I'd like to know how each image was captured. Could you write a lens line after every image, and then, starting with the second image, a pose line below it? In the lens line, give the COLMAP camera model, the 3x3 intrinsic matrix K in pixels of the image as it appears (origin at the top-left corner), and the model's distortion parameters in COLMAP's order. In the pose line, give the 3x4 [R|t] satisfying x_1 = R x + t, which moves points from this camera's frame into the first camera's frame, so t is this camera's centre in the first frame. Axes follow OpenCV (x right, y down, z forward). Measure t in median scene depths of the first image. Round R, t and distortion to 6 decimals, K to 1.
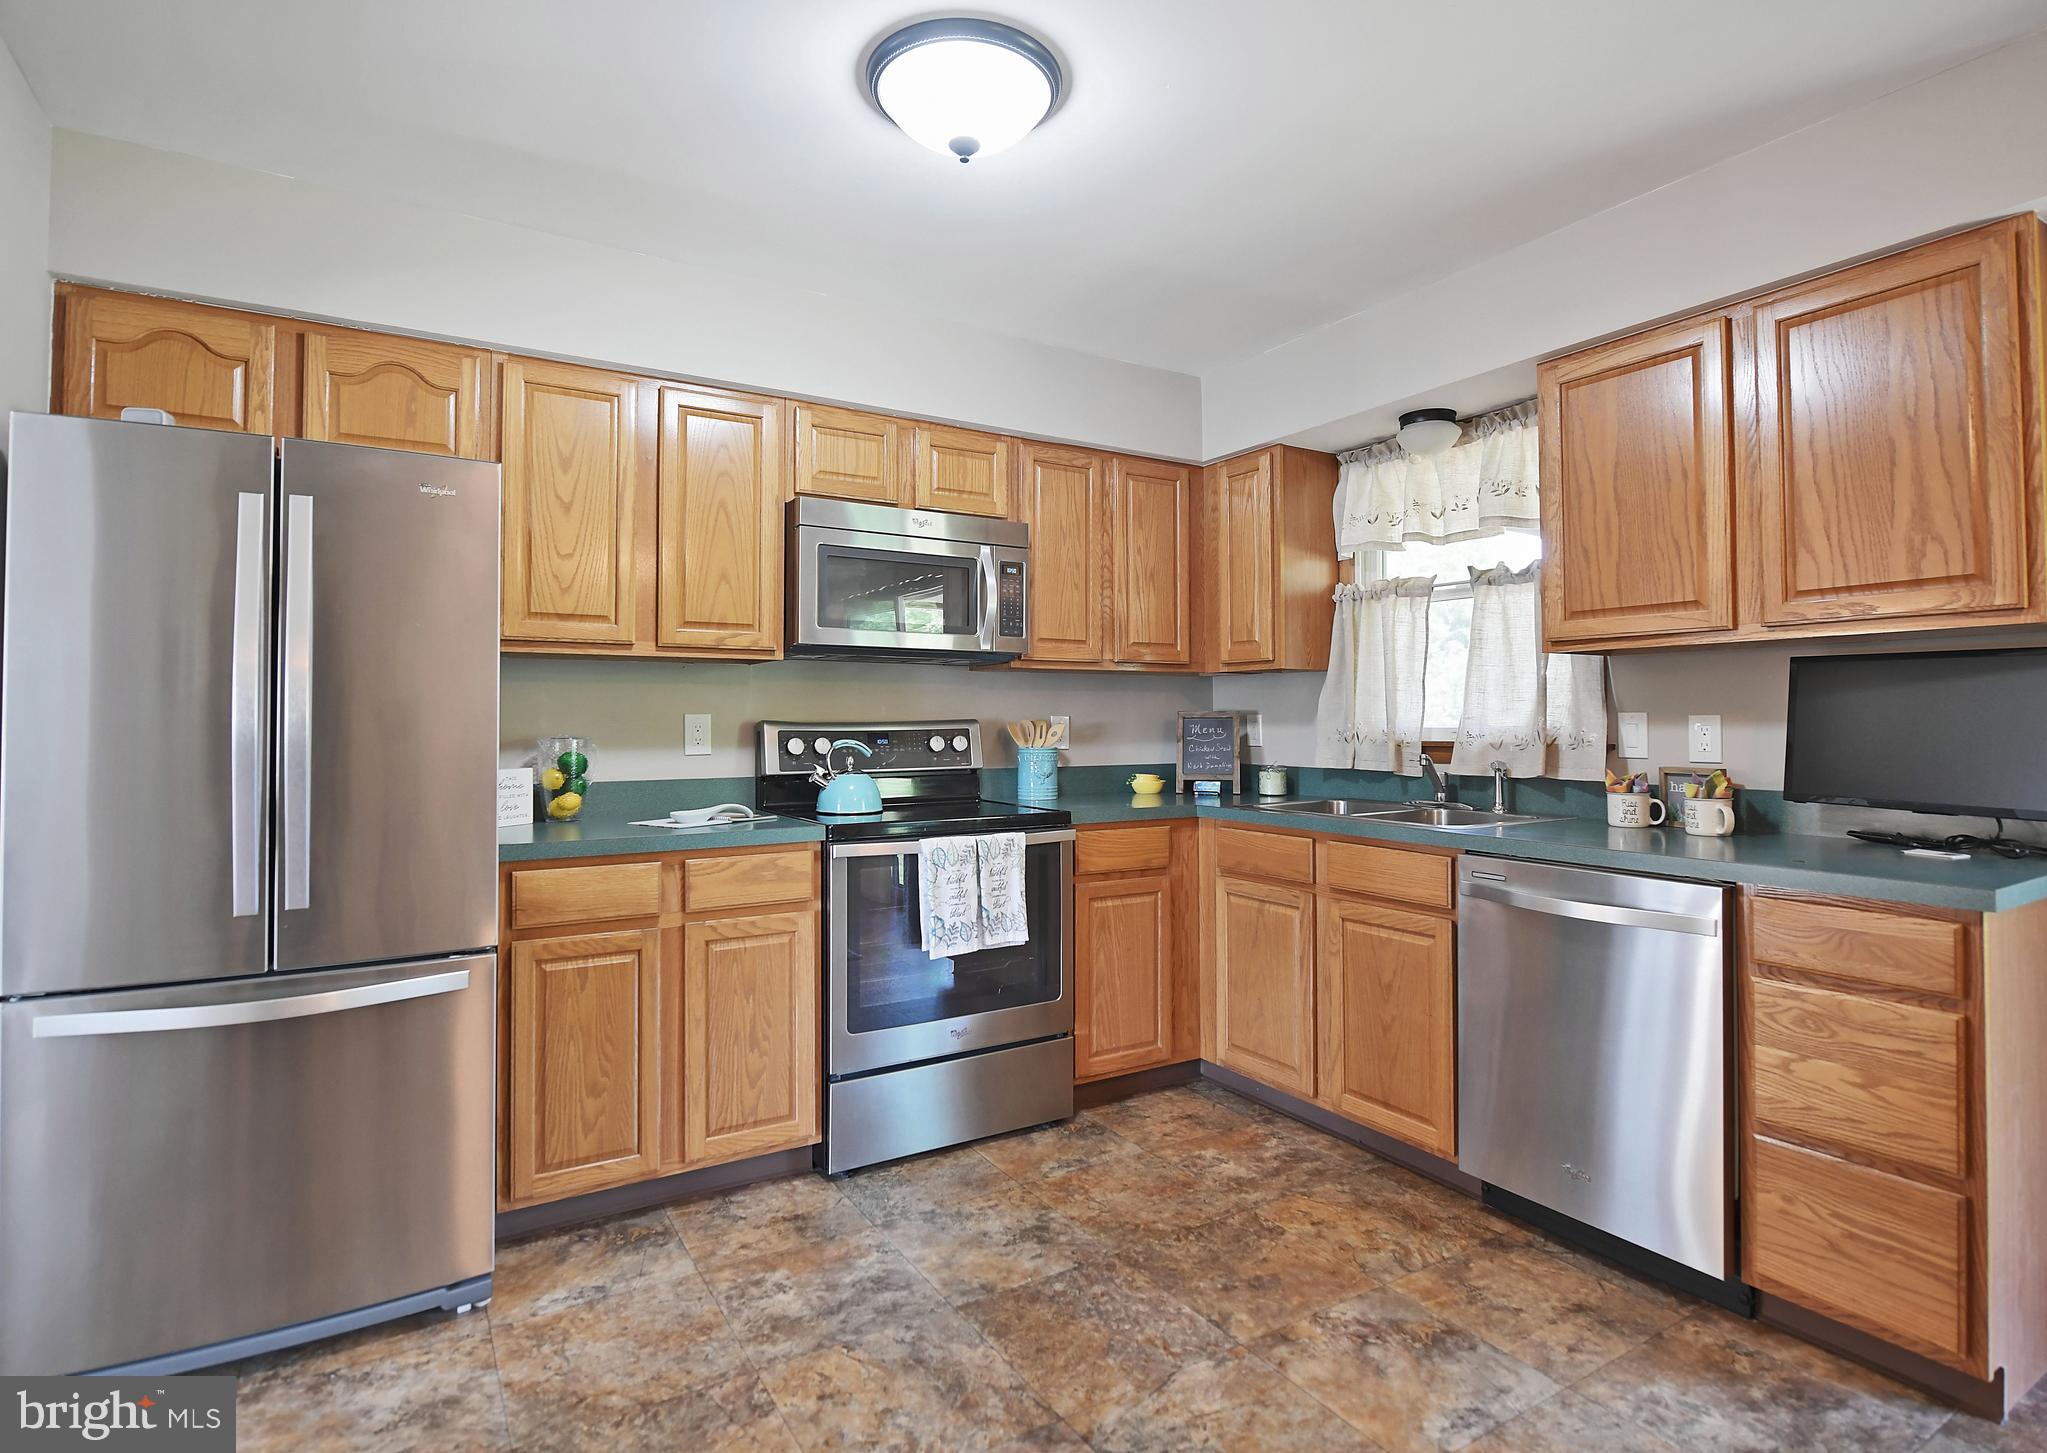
lens RADIAL K [[1054.3, 0, 1022.1], [0, 1054.3, 698.7], [0, 0, 1]] dist [-0.004161, -0.004630]
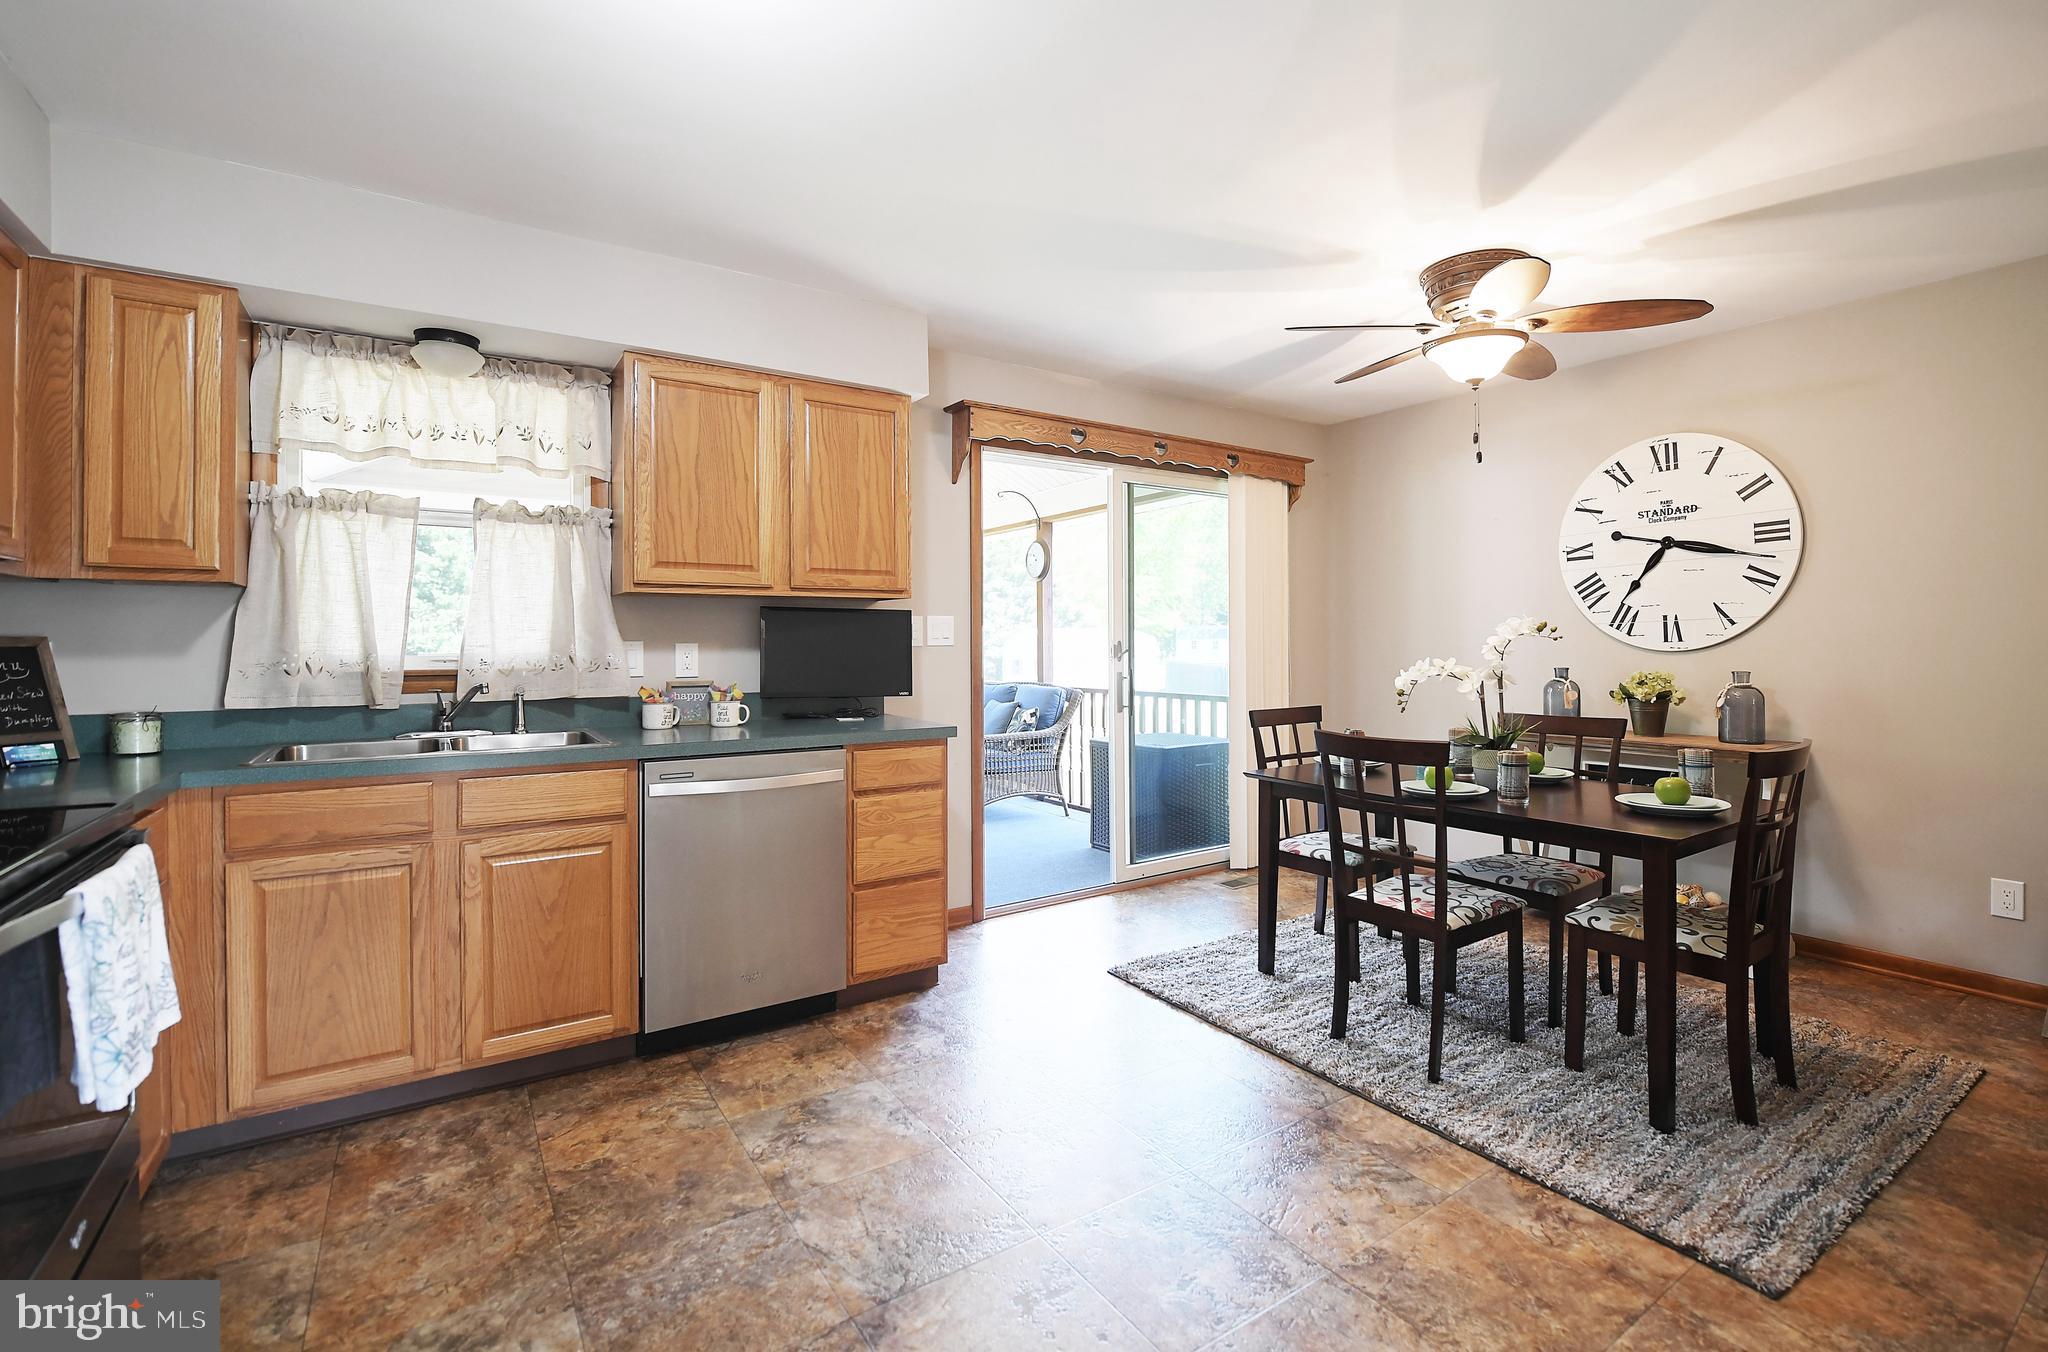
lens RADIAL K [[912.7, 0, 1066.3], [0, 912.7, 641.1], [0, 0, 1]] dist [-0.013520, -0.000823]
pose [[-0.065157, 0.002074, 0.997873, -0.571336], [-0.017007, 0.999850, -0.003189, 0.007732], [-0.997730, -0.017179, -0.065112, 0.559626]]
